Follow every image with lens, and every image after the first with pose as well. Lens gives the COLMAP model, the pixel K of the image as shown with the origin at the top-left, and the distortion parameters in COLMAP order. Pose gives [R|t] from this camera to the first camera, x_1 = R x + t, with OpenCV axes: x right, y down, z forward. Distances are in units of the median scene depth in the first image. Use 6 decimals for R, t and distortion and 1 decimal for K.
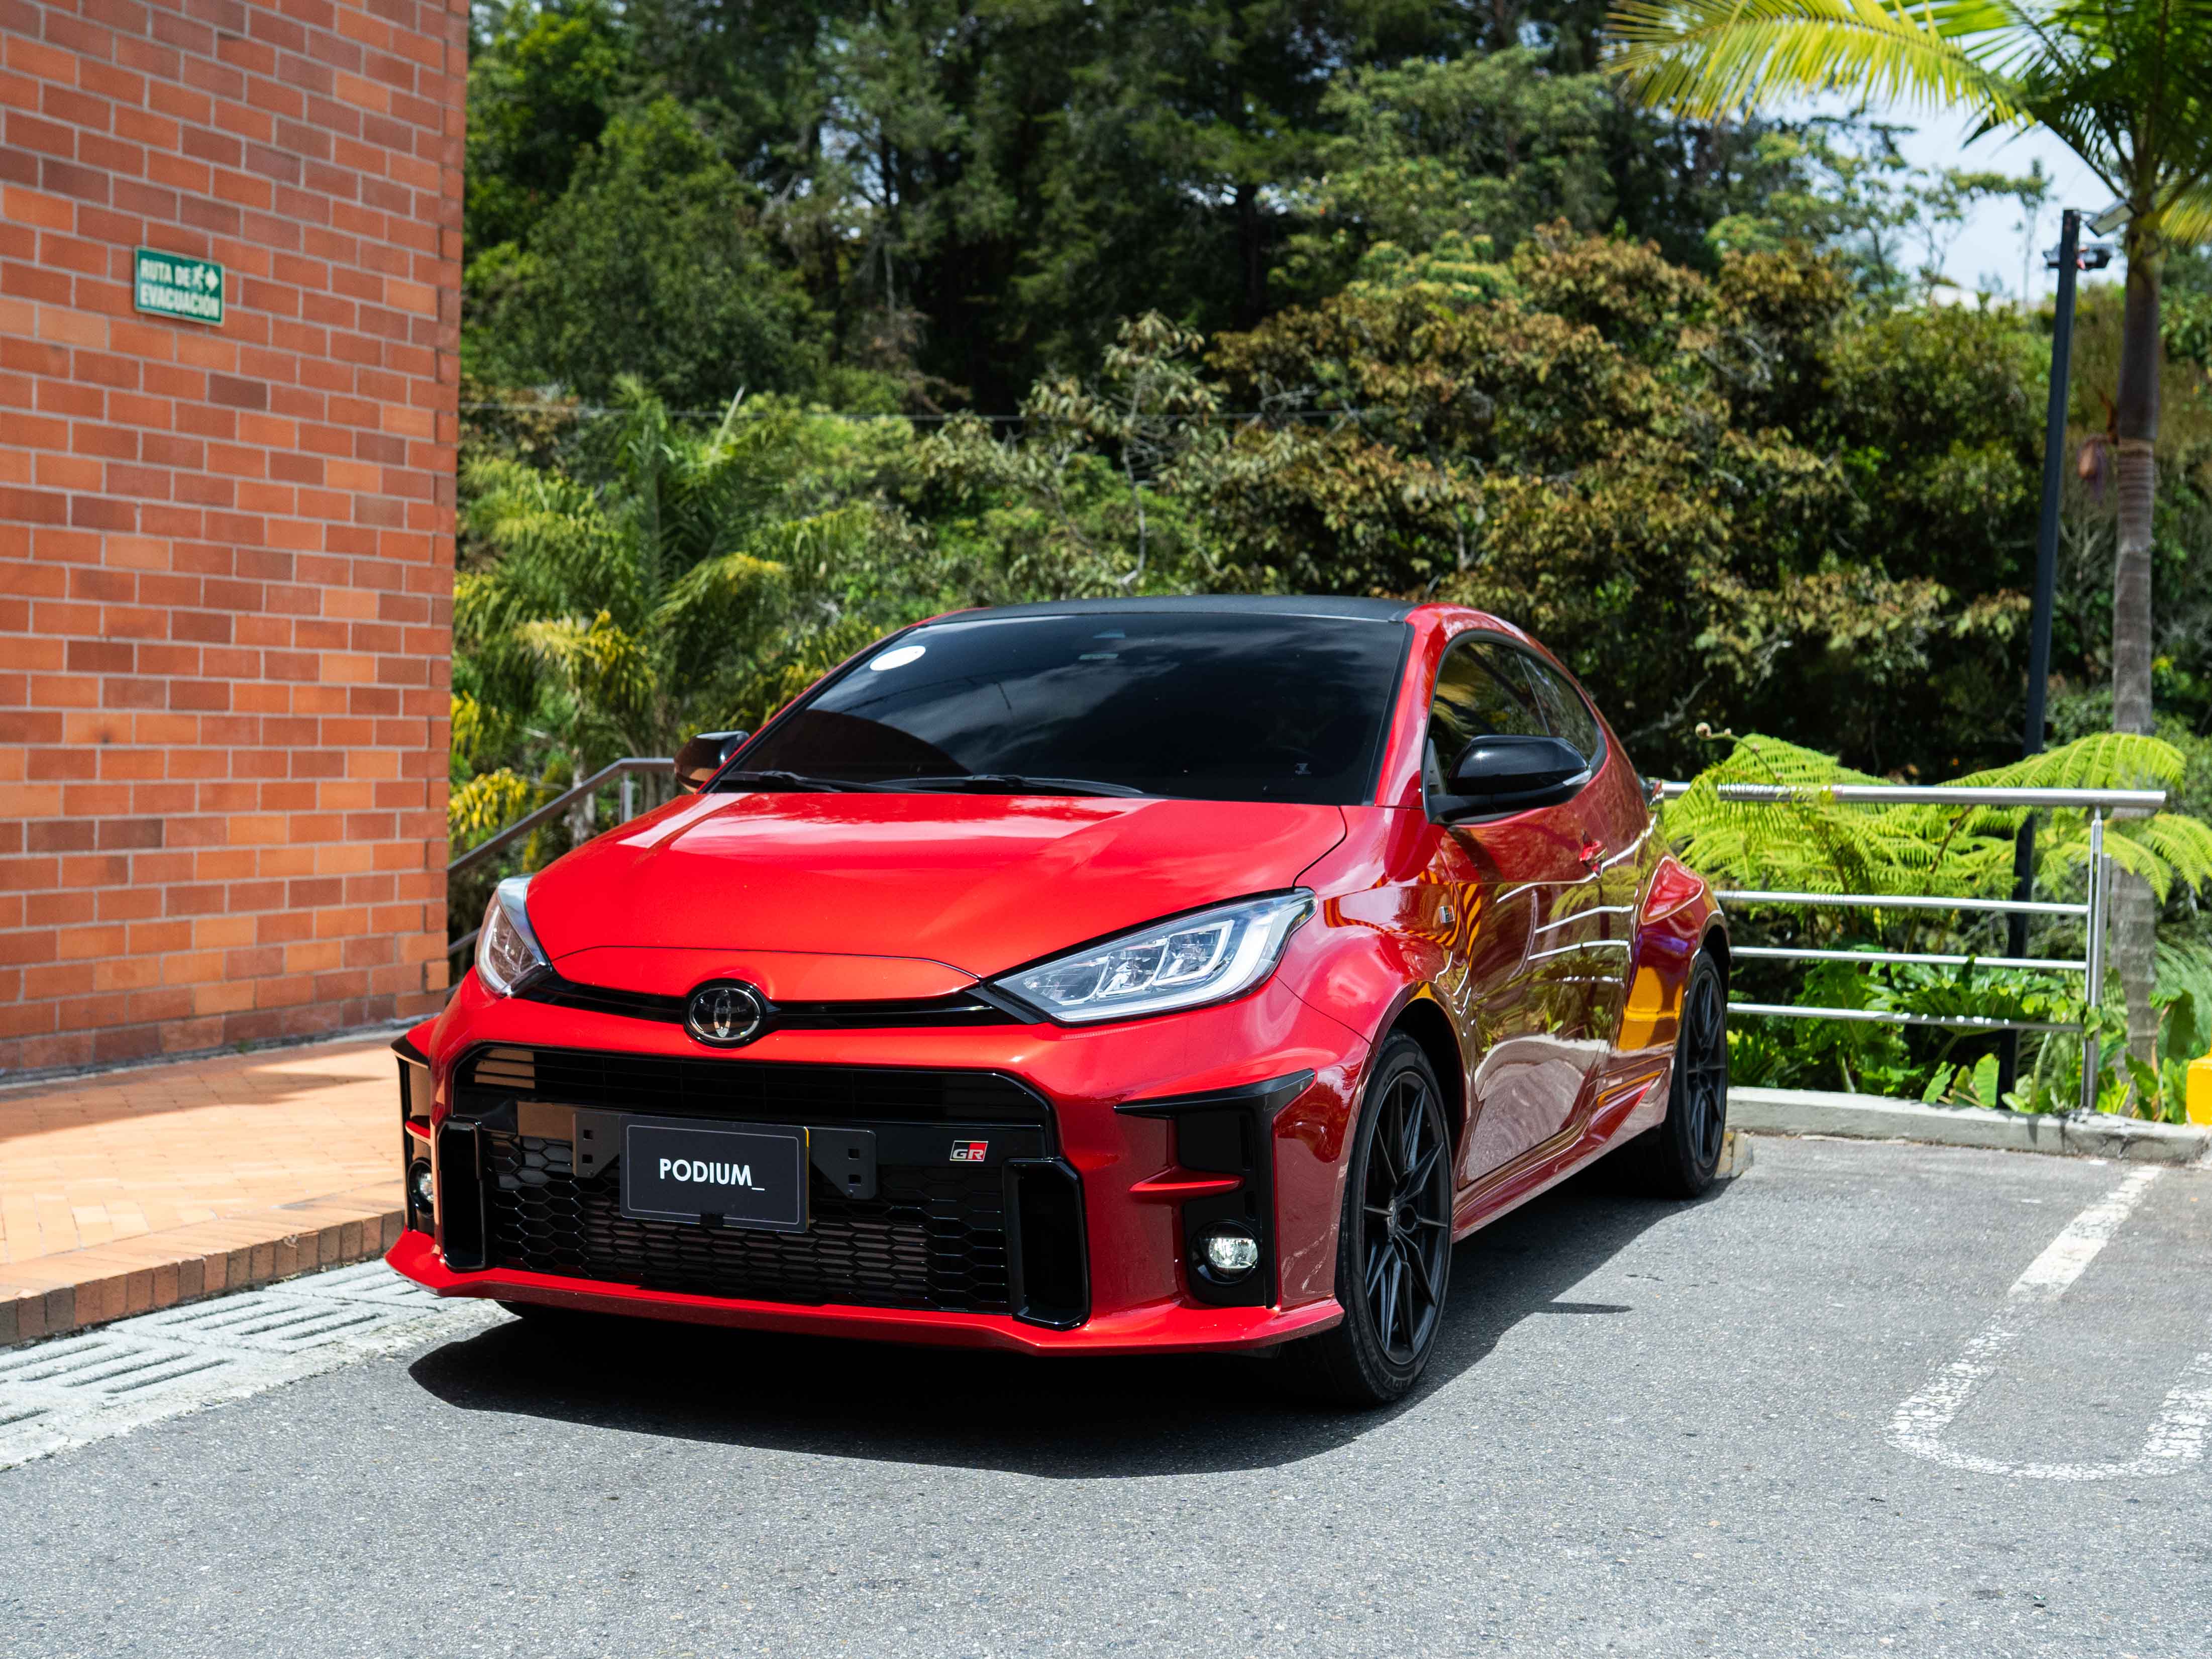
lens RADIAL K [[3024.4, 0, 1108.4], [0, 3024.4, 840.2], [0, 0, 1]] dist [-0.042047, -0.059545]
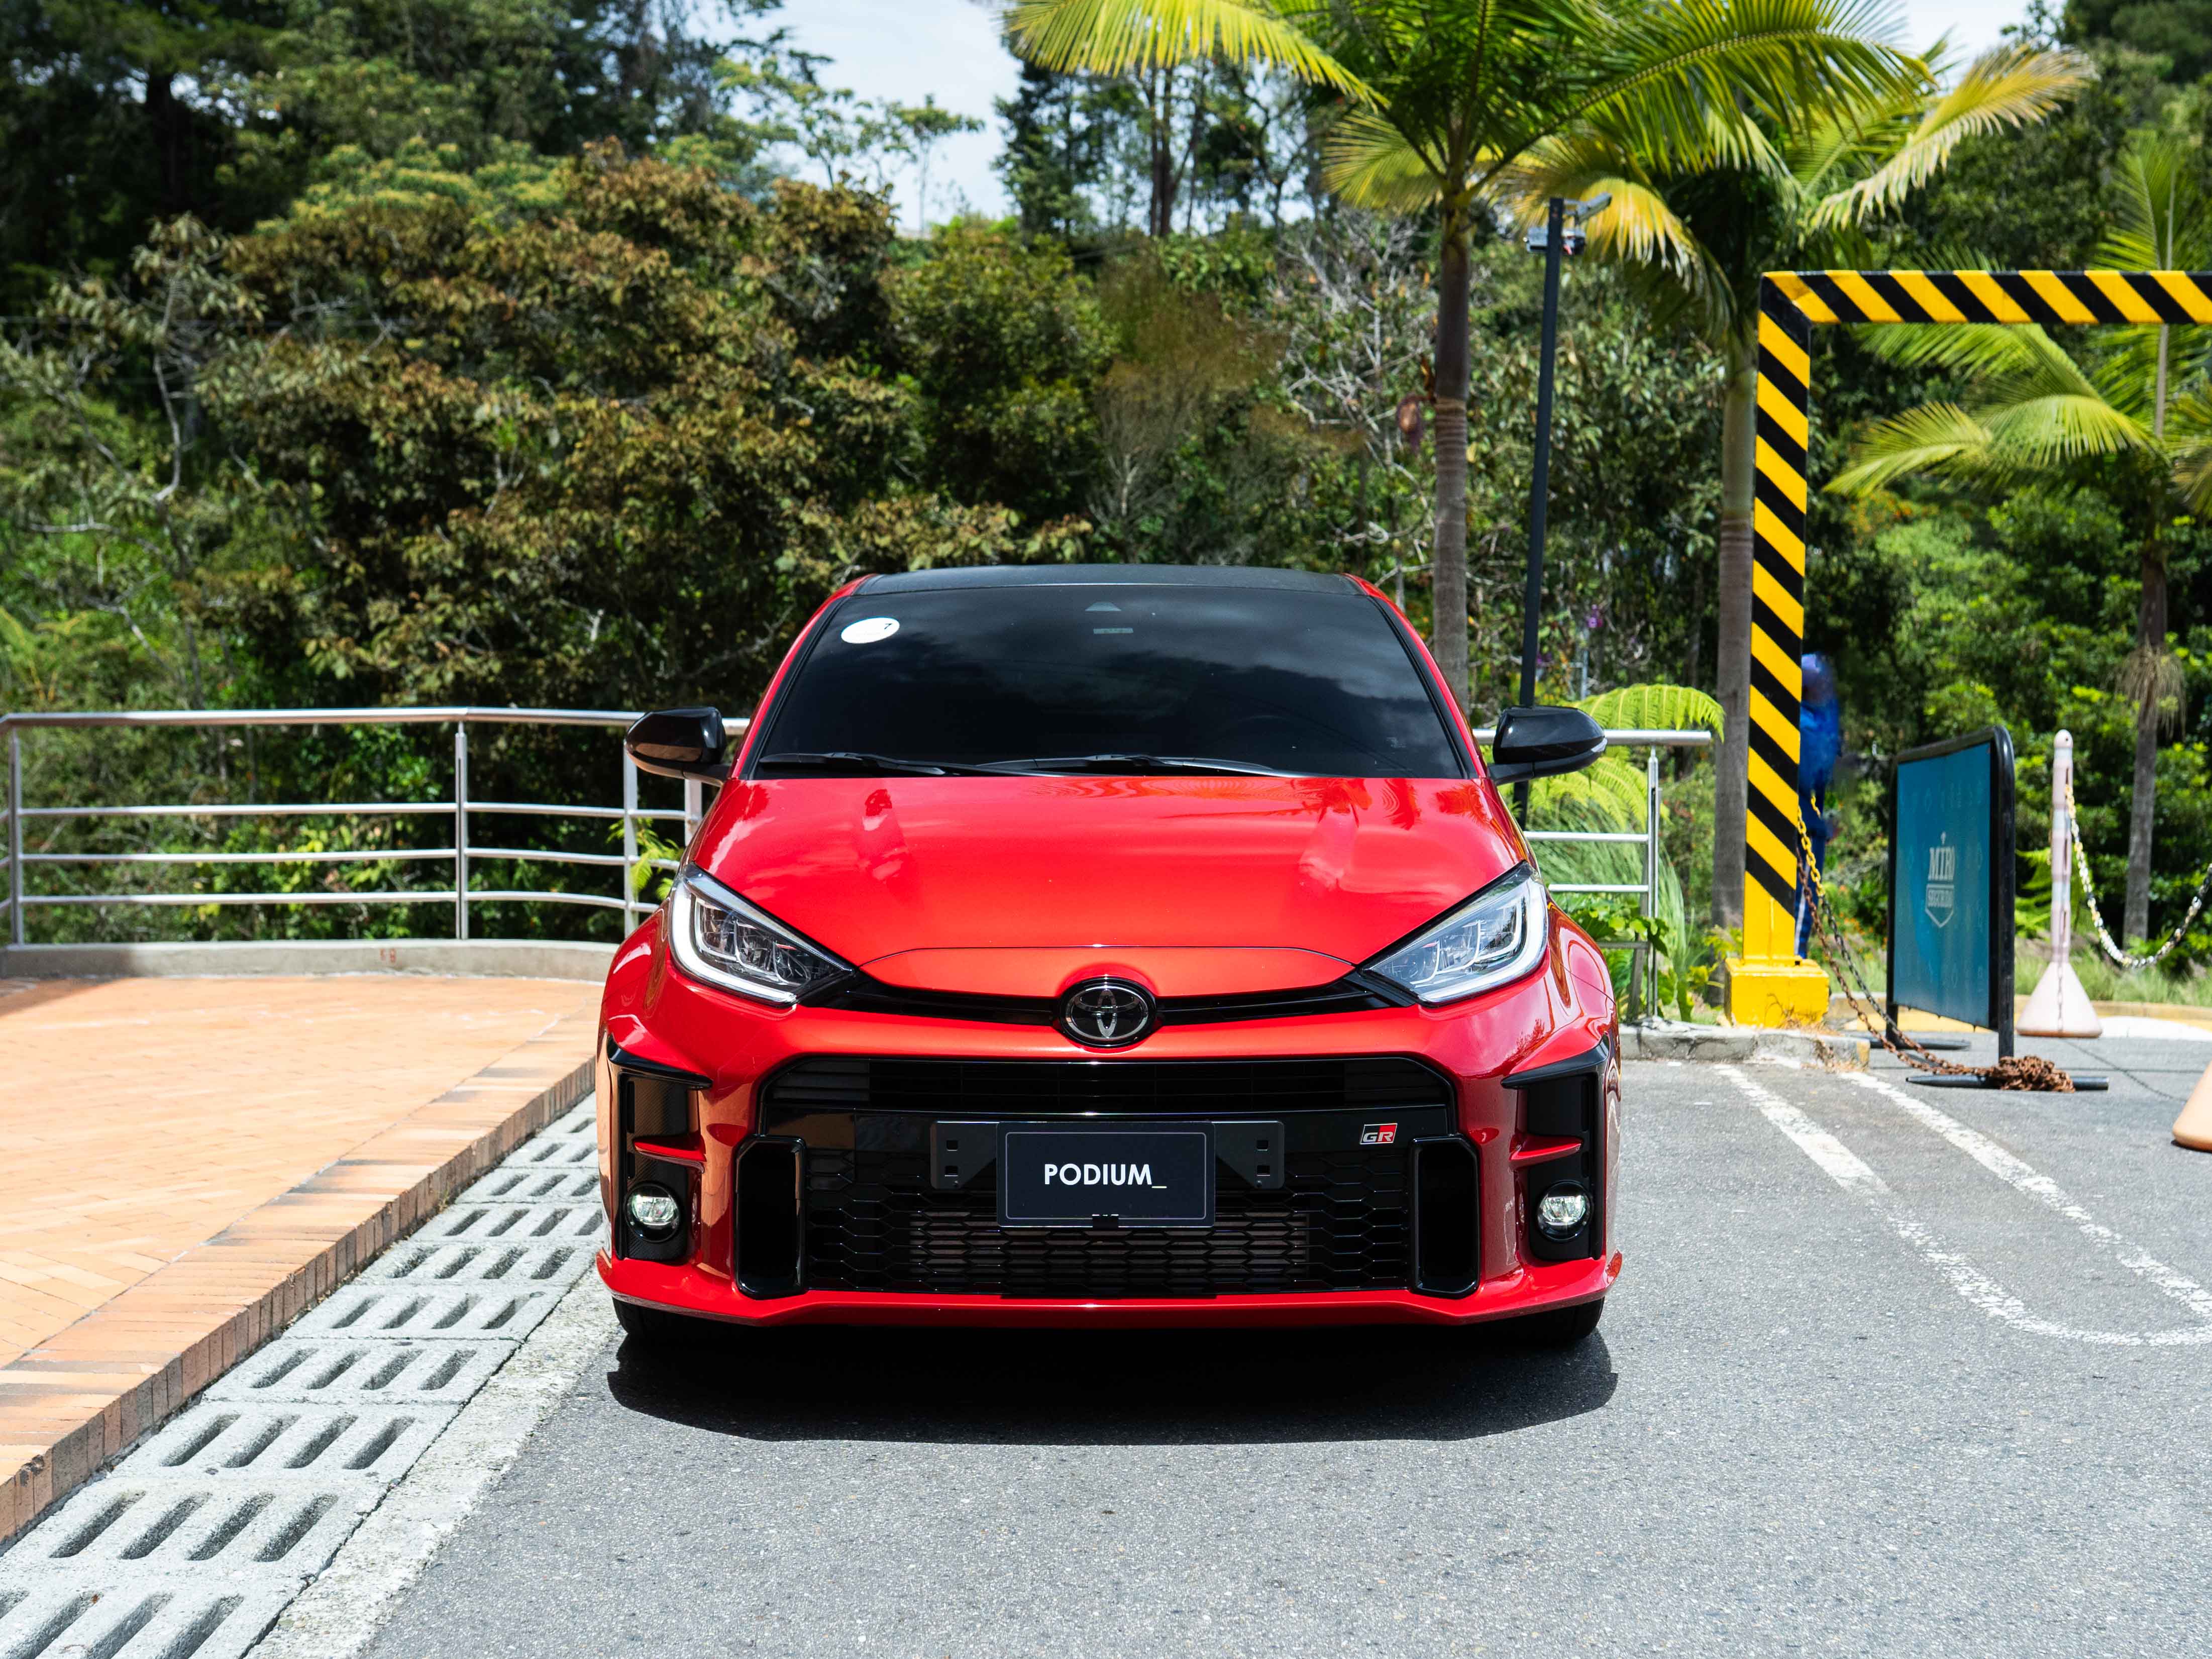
lens RADIAL K [[3024.4, 0, 1108.4], [0, 3024.4, 840.2], [0, 0, 1]] dist [-0.042047, -0.059545]
pose [[0.913680, -0.032778, 0.405111, -0.114896], [0.019945, 0.999158, 0.035861, -0.007559], [-0.405946, -0.024685, 0.913564, 0.021334]]
